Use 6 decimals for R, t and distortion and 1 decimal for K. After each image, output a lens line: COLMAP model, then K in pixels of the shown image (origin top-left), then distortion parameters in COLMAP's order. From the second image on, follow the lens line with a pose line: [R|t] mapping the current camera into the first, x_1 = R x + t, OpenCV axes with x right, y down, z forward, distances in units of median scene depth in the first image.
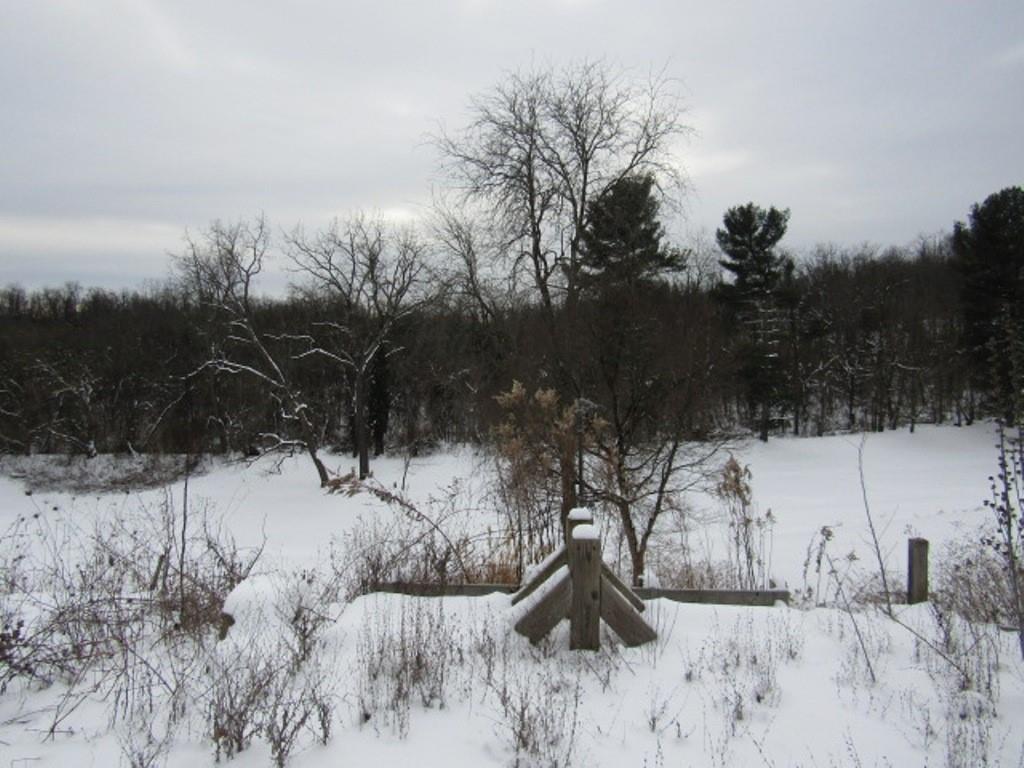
lens RADIAL K [[743.1, 0, 512.6], [0, 743.1, 389.7], [0, 0, 1]] dist [0.000473, 0.011561]
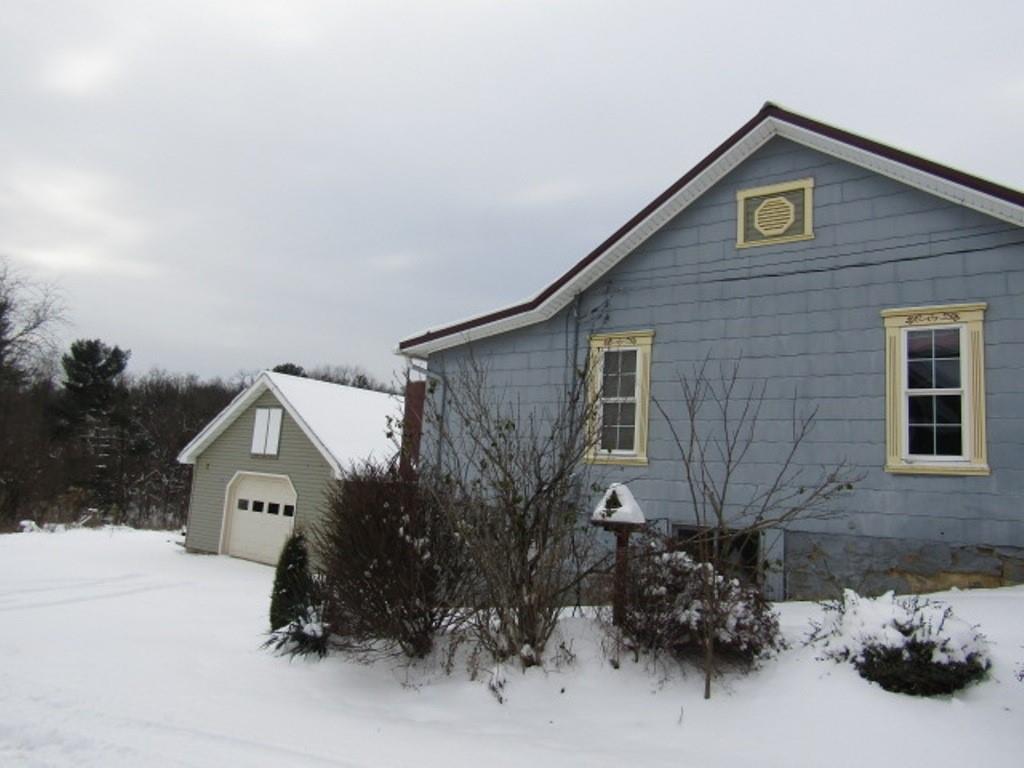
lens RADIAL K [[743.1, 0, 512.6], [0, 743.1, 389.7], [0, 0, 1]] dist [0.000473, 0.011561]
pose [[0.658498, 0.142606, 0.738947, -0.114138], [-0.032930, 0.986402, -0.161016, 0.003064], [-0.751861, 0.081695, 0.654240, -0.282266]]
